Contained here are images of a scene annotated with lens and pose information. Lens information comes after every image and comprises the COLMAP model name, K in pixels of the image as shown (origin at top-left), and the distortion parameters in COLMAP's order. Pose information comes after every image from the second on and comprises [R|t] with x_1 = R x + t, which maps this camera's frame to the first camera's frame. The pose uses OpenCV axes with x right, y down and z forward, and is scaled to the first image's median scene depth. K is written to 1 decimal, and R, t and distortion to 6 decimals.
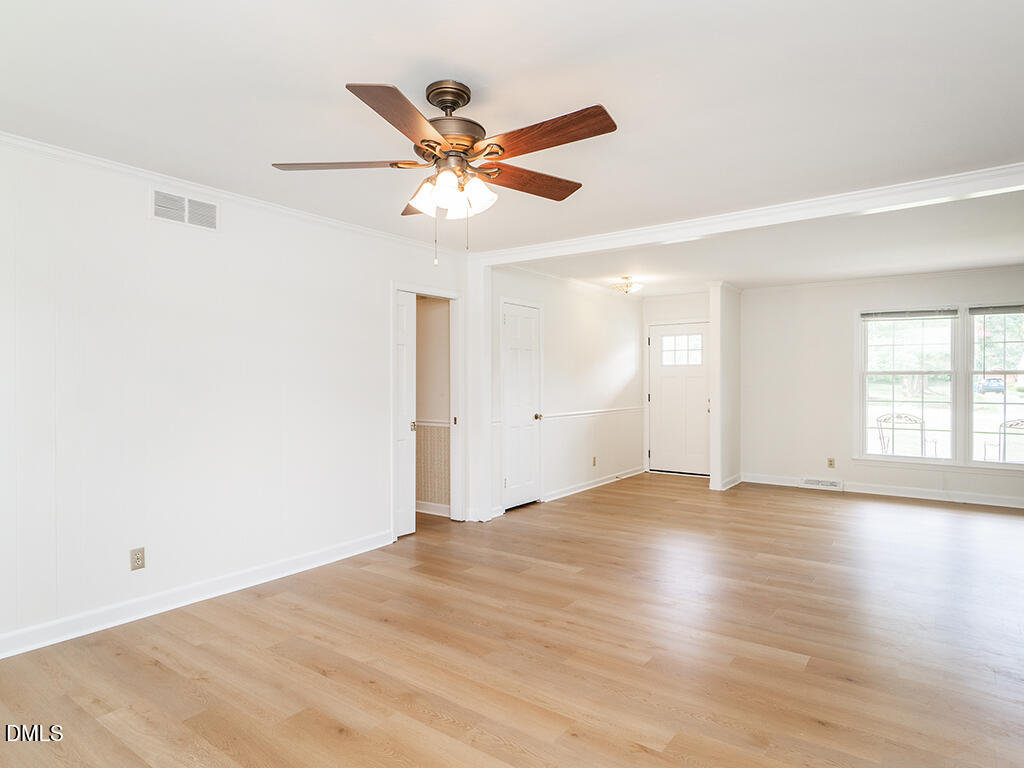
lens RADIAL K [[586.2, 0, 510.6], [0, 586.2, 383.7], [0, 0, 1]] dist [-0.002196, 0.000142]
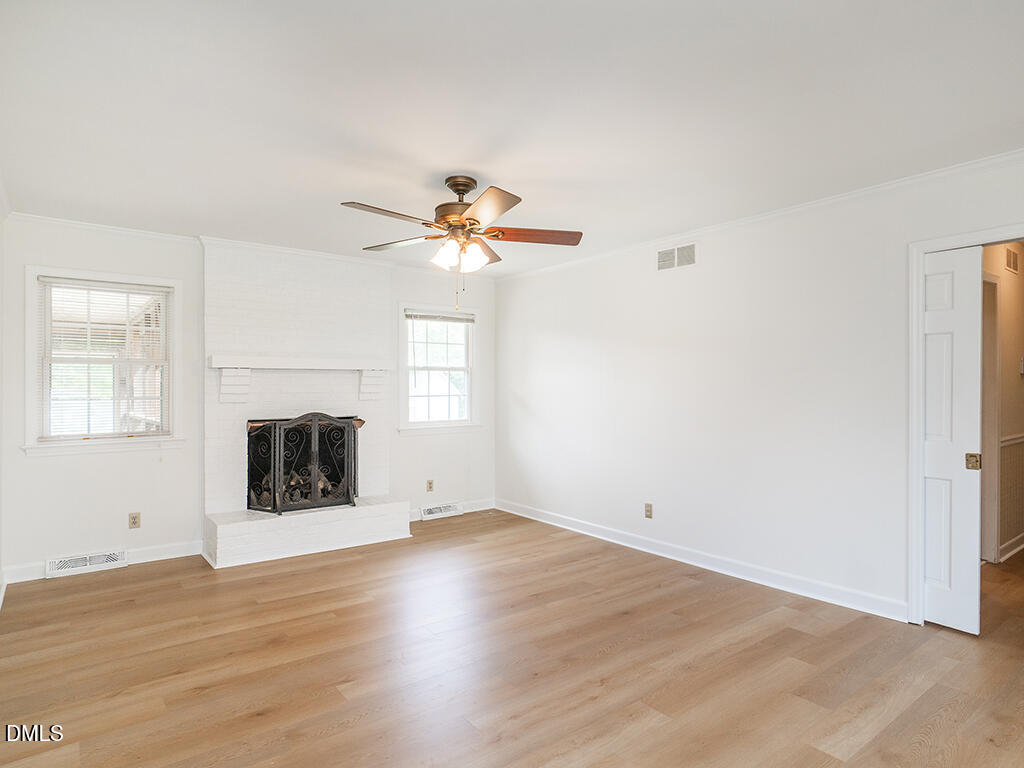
lens RADIAL K [[586.2, 0, 508.3], [0, 586.2, 382.9], [0, 0, 1]] dist [-0.002196, 0.000142]
pose [[-0.275840, -0.006460, -0.961182, 0.809404], [-0.001842, 0.999979, -0.006192, -0.007154], [0.961202, 0.000062, -0.275847, 1.009768]]
